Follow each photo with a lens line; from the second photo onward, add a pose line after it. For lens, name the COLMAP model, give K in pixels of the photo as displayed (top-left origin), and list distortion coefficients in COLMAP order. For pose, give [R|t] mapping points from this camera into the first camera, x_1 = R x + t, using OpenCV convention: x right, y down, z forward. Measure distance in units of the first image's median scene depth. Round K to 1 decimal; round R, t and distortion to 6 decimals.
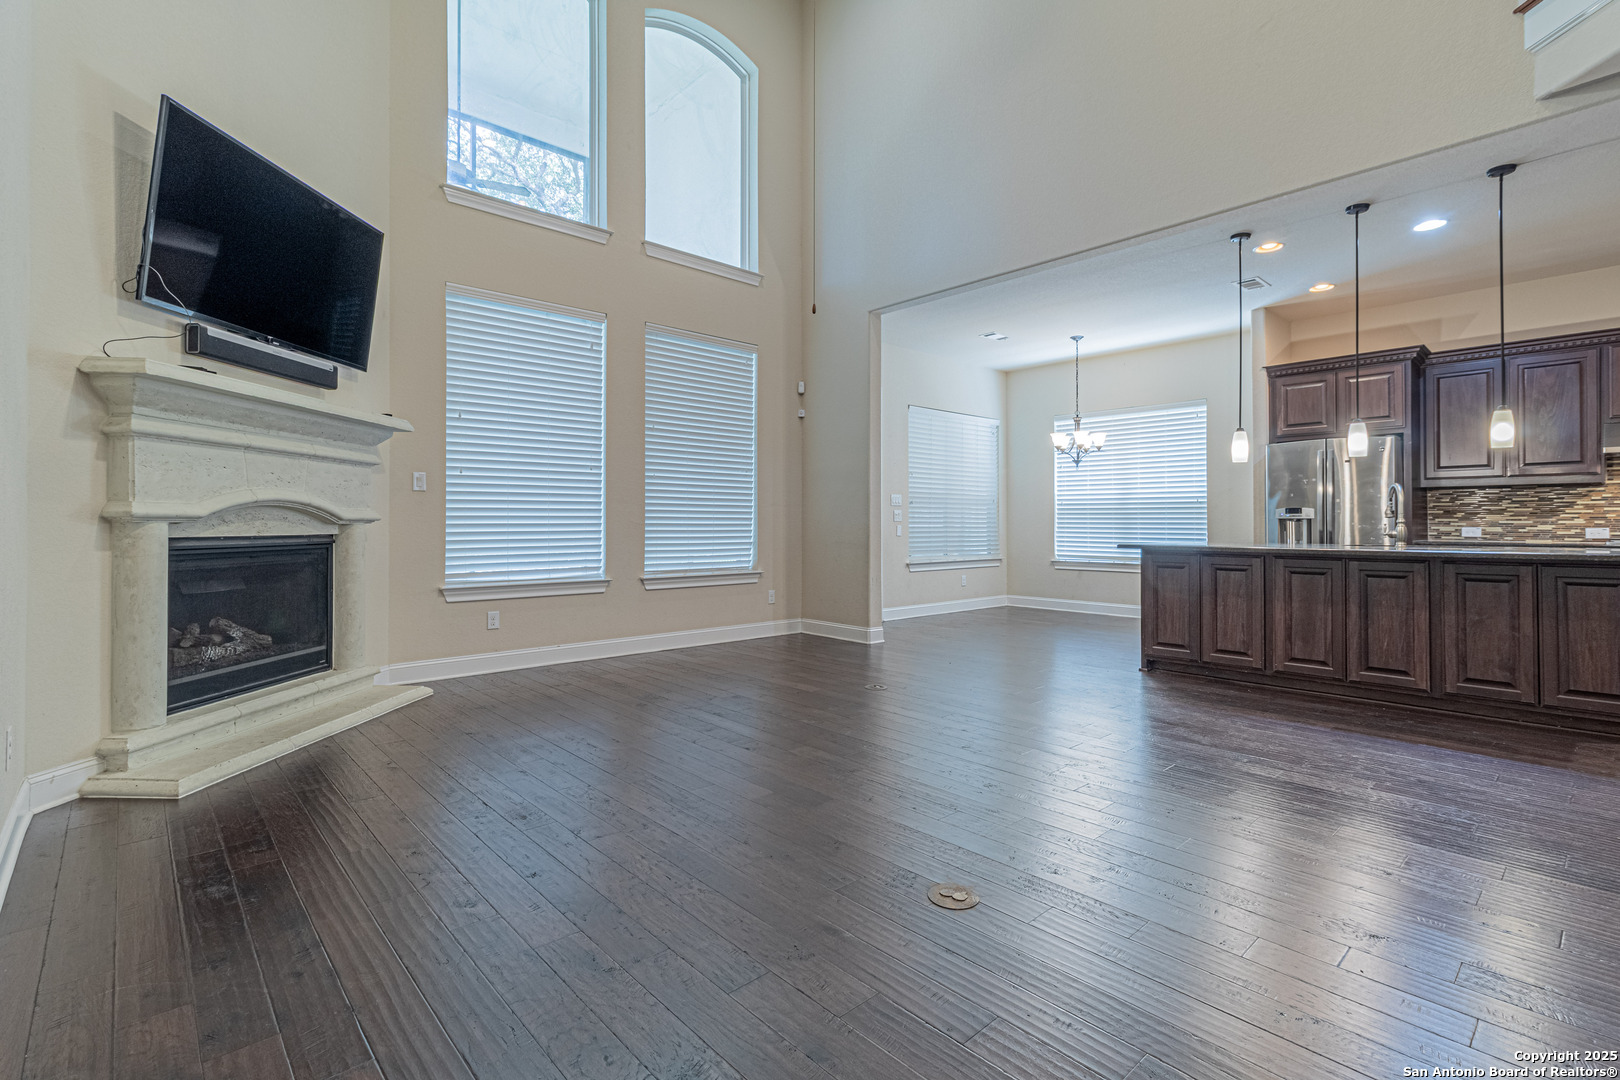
lens RADIAL K [[754.7, 0, 810.5], [0, 754.7, 514.9], [0, 0, 1]] dist [0.005576, -0.000309]
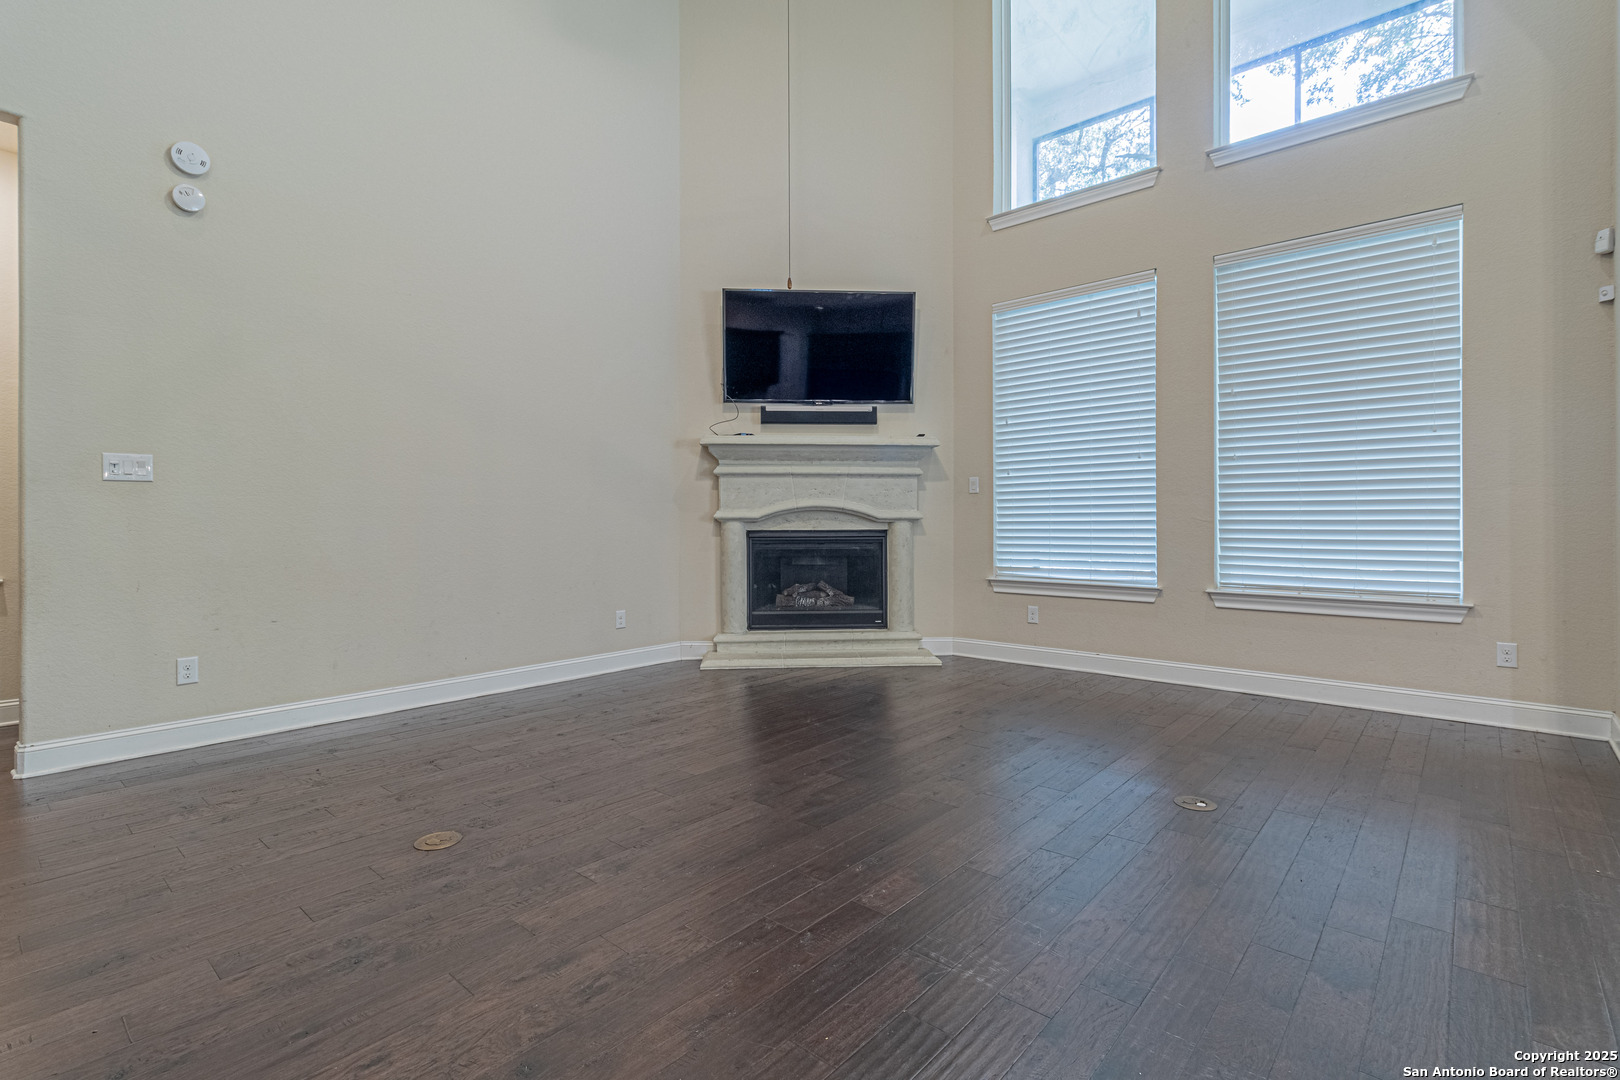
lens RADIAL K [[754.7, 0, 821.1], [0, 754.7, 526.0], [0, 0, 1]] dist [0.005576, -0.000309]
pose [[0.114332, 0.001618, -0.993441, 0.603815], [0.014527, 0.999889, 0.003301, 0.010729], [0.993336, -0.014809, 0.114296, 0.625384]]
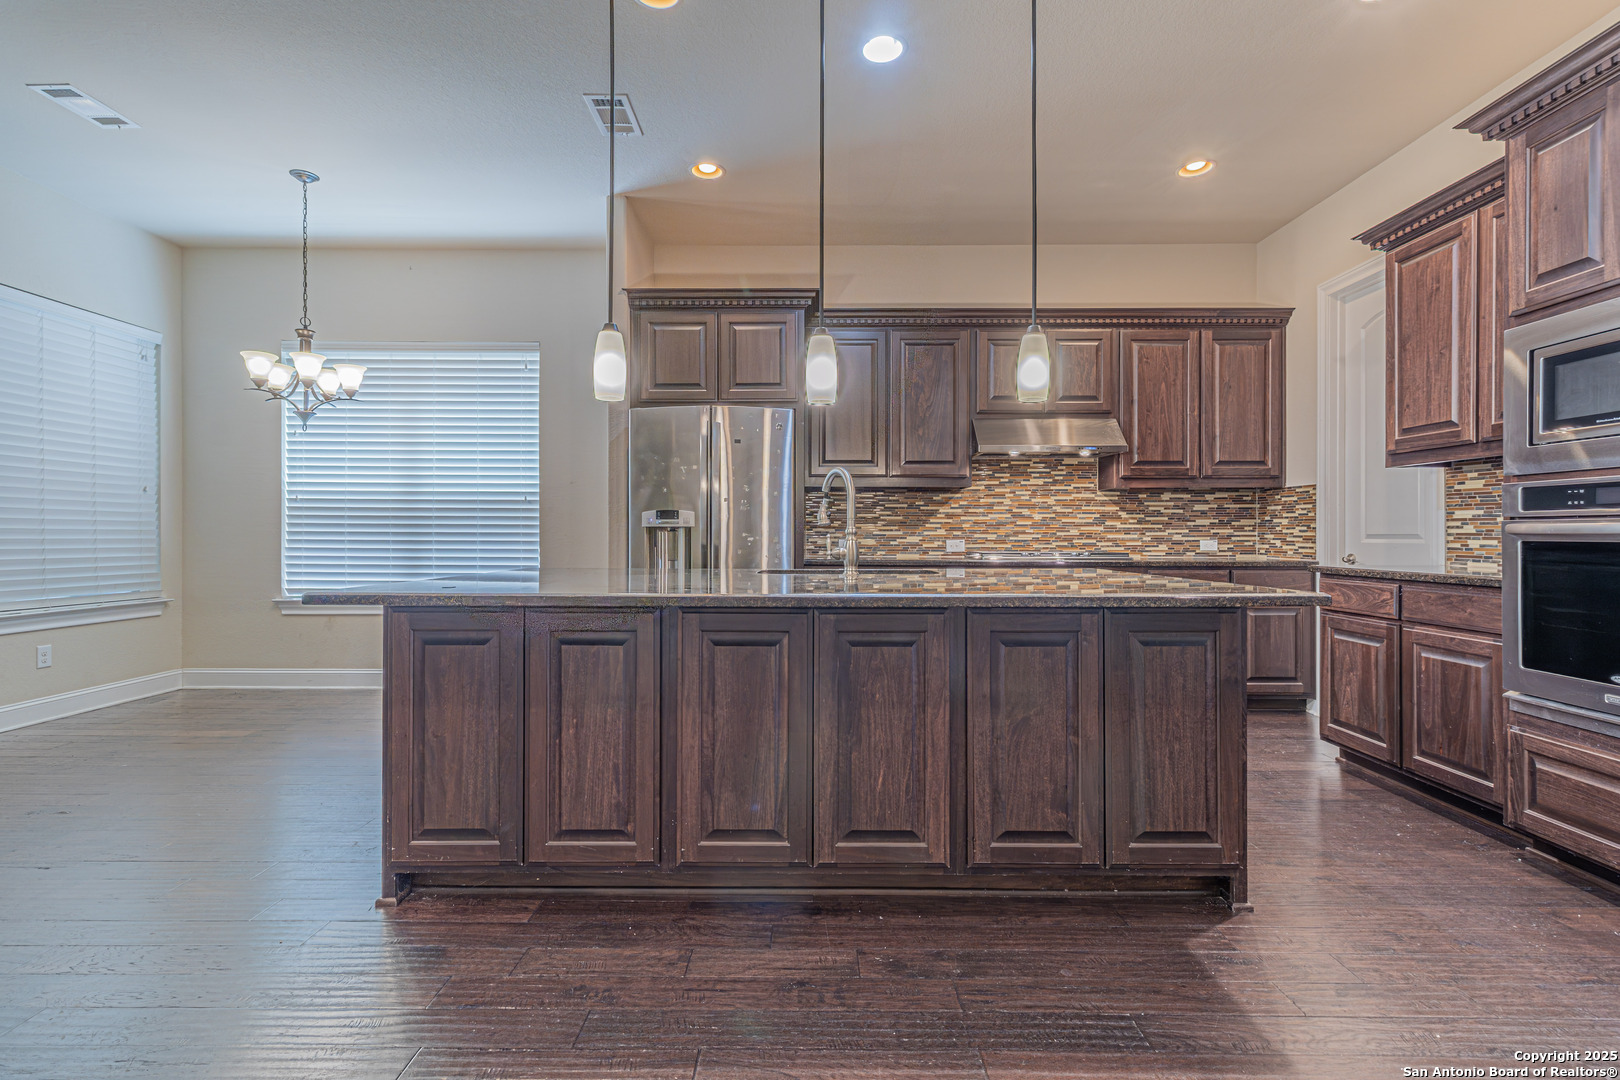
lens RADIAL K [[754.7, 0, 811.8], [0, 754.7, 536.3], [0, 0, 1]] dist [0.005576, -0.000309]
pose [[0.673910, -0.001547, 0.738811, 0.316604], [-0.009451, 0.999898, 0.010715, 0.006104], [-0.738753, -0.014203, 0.673827, 0.606798]]
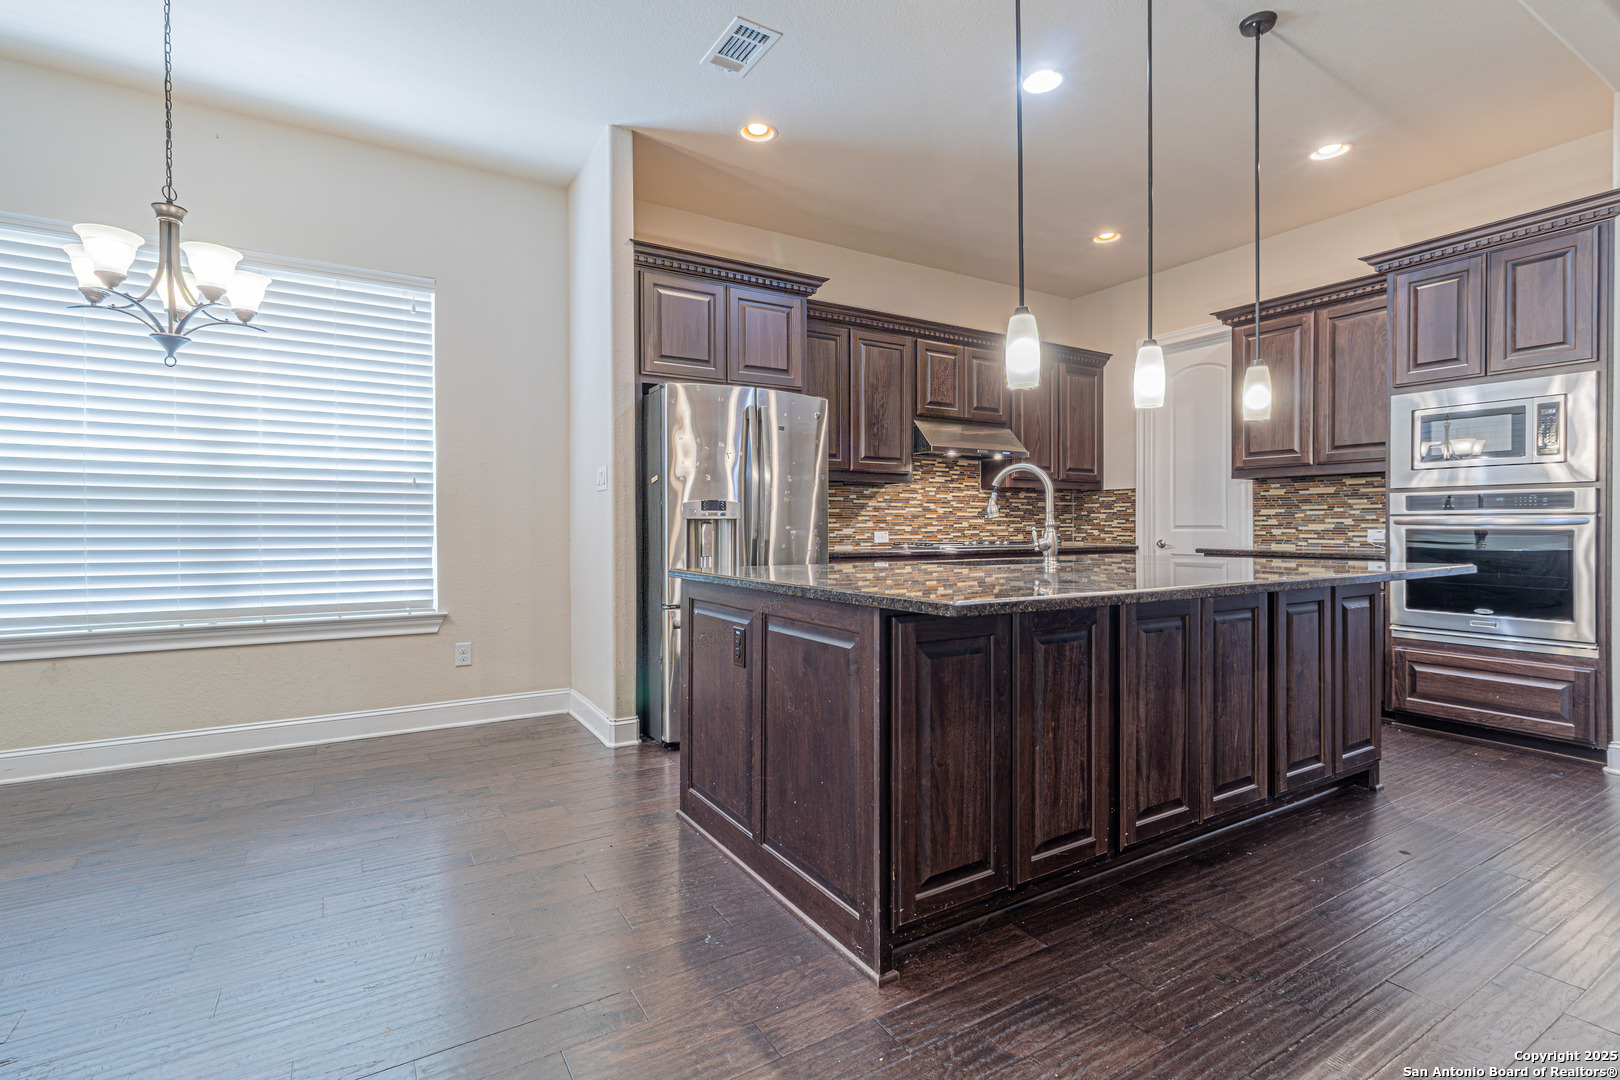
lens RADIAL K [[754.7, 0, 813.4], [0, 754.7, 523.2], [0, 0, 1]] dist [0.005576, -0.000309]
pose [[0.177033, 0.003021, 0.984200, 0.120755], [-0.009076, 0.999958, -0.001437, 0.010121], [-0.984163, -0.008678, 0.177053, 1.042387]]
